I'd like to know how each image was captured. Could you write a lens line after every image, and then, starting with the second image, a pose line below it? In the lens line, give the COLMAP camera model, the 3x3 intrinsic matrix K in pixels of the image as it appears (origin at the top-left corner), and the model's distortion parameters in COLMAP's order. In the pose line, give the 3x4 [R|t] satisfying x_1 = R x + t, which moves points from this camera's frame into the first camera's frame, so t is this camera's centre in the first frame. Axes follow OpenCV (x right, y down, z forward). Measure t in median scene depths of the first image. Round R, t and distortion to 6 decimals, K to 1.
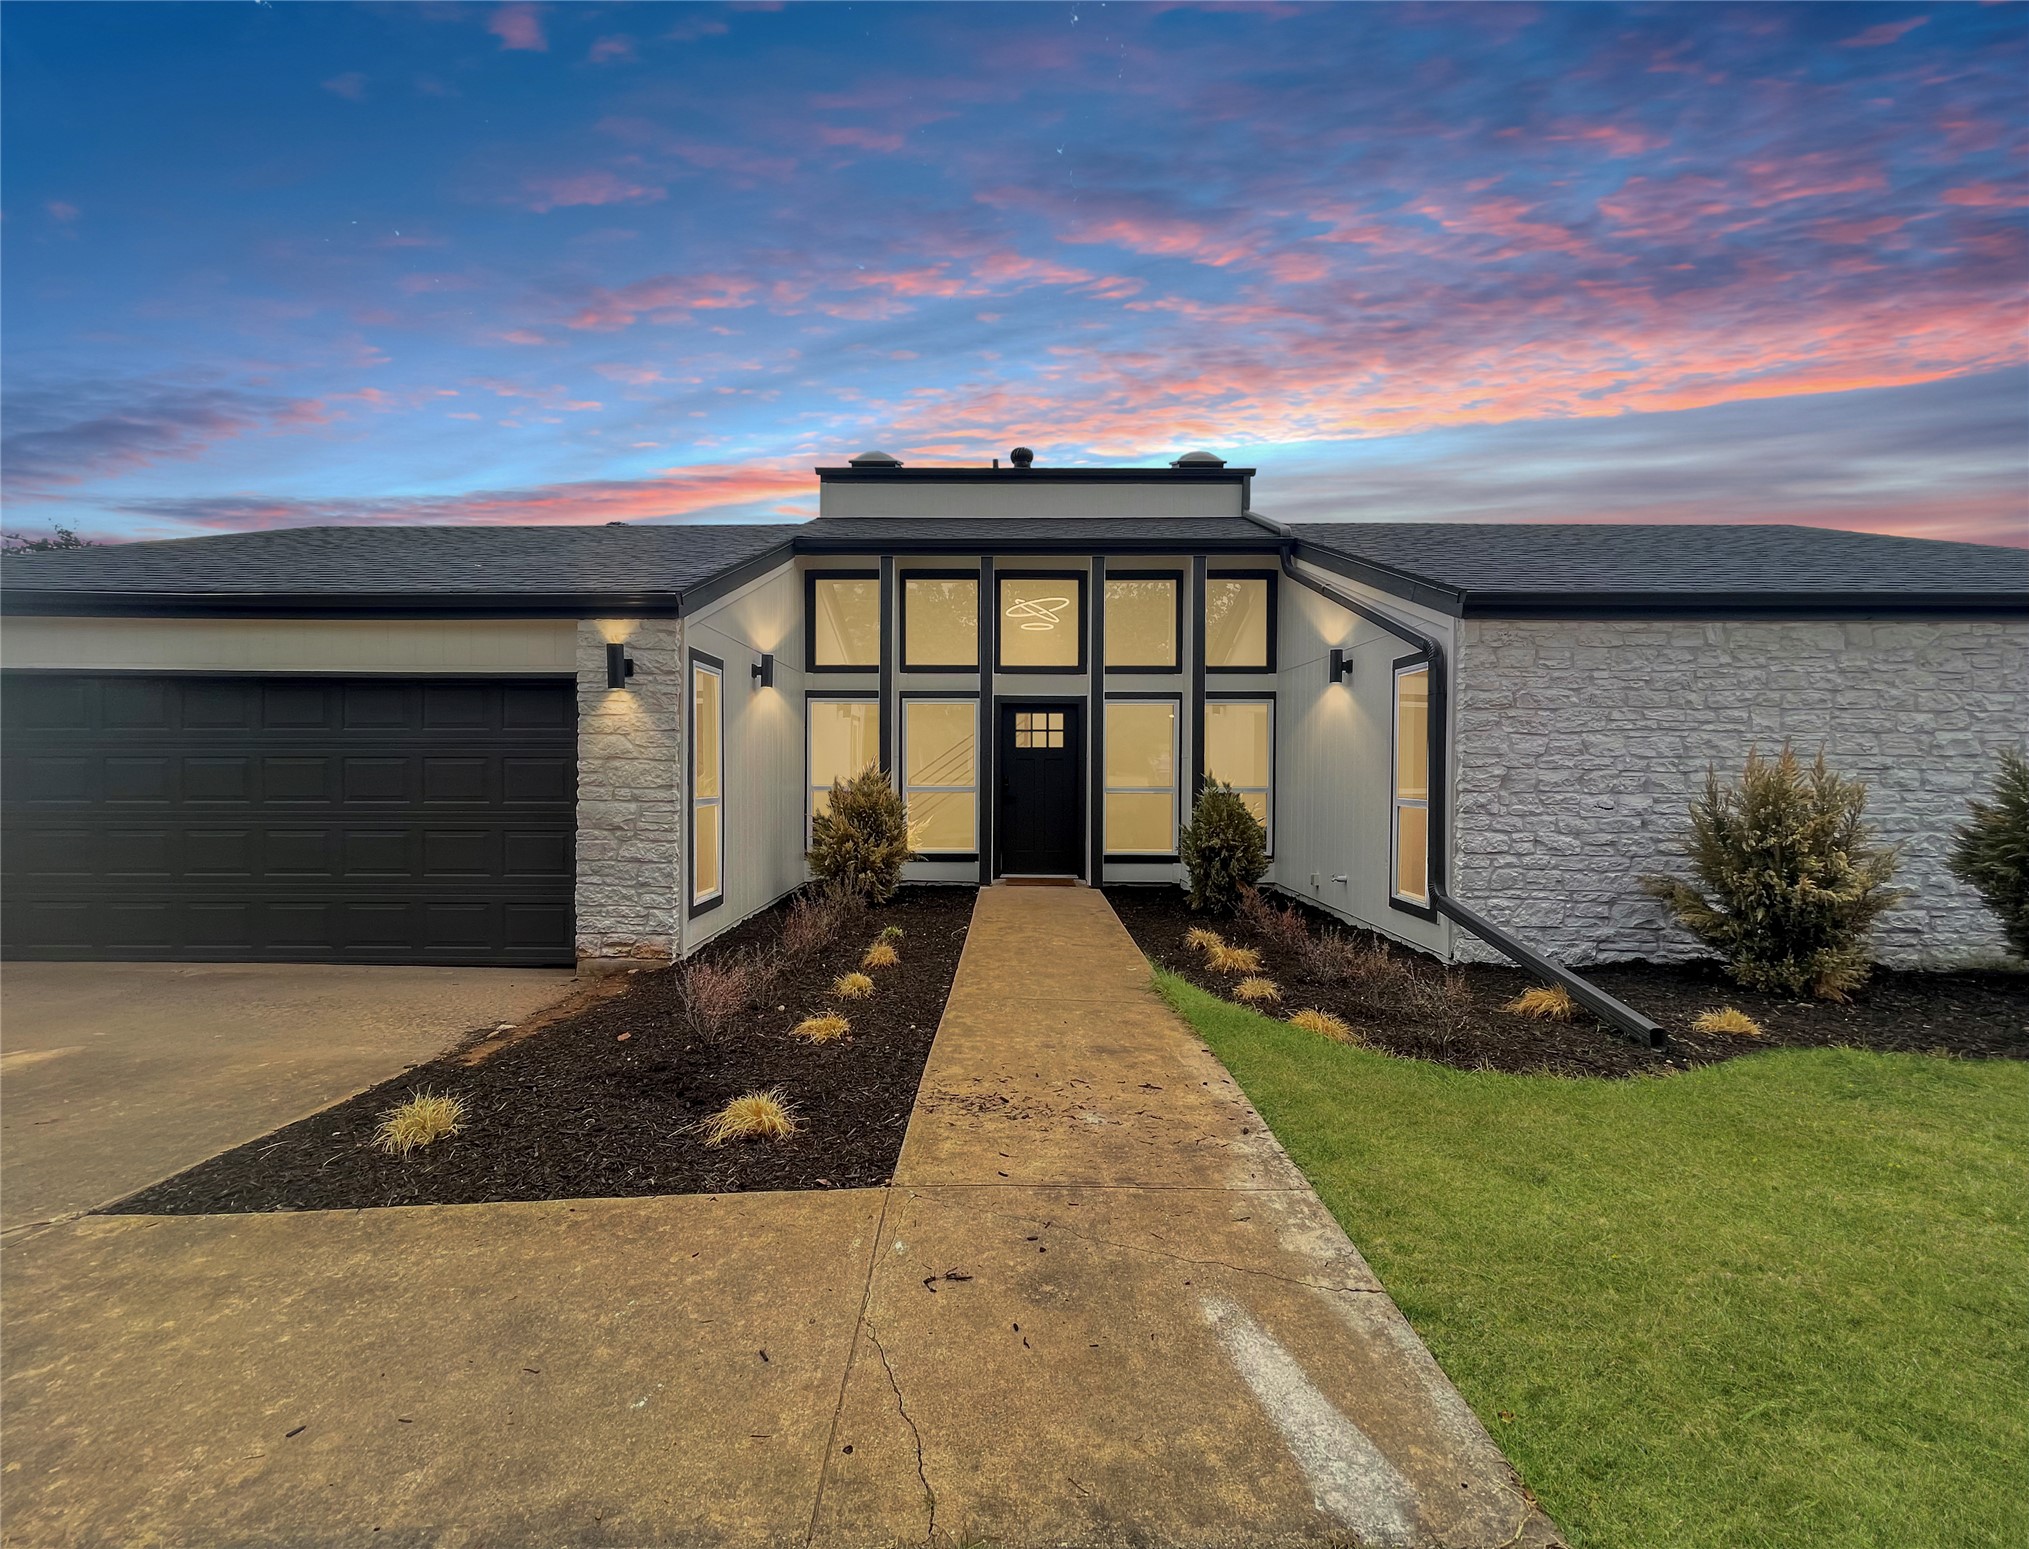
lens RADIAL K [[993.9, 0, 1014.5], [0, 993.9, 774.5], [0, 0, 1]] dist [-0.001340, 0.000007]
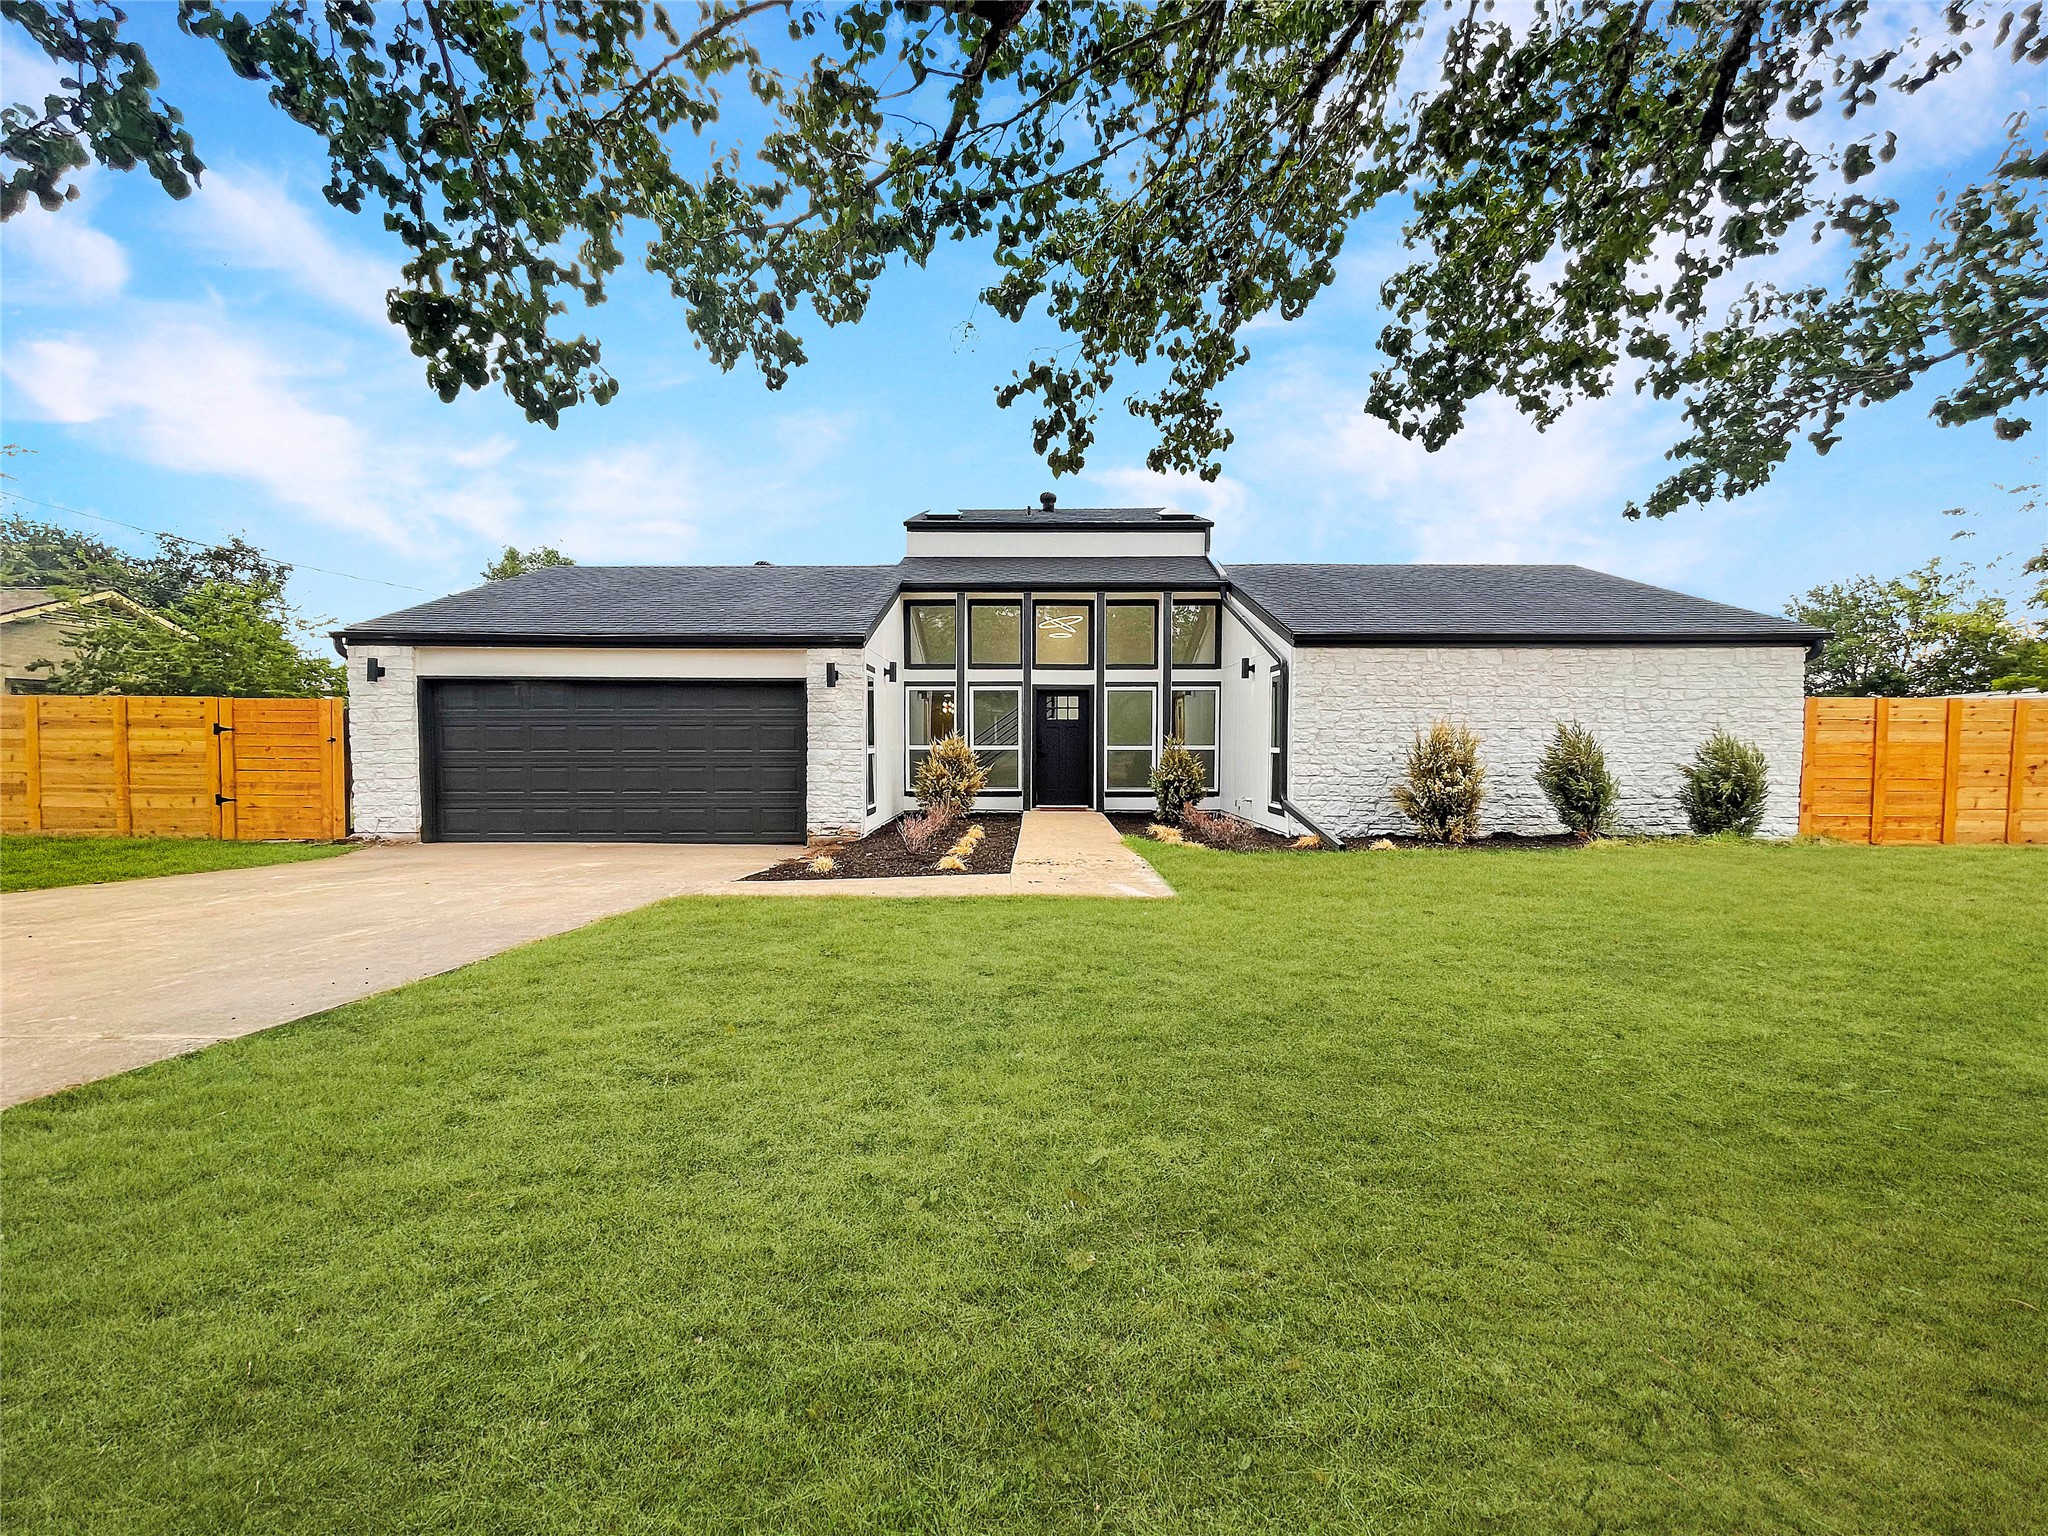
lens RADIAL K [[985.2, 0, 1024.0], [0, 985.2, 768.0], [0, 0, 1]] dist [-0.002630, -0.000788]
pose [[0.999899, -0.003172, -0.013831, -0.019771], [0.003457, 0.999781, 0.020645, 0.024605], [0.013763, -0.020691, 0.999691, -0.783401]]
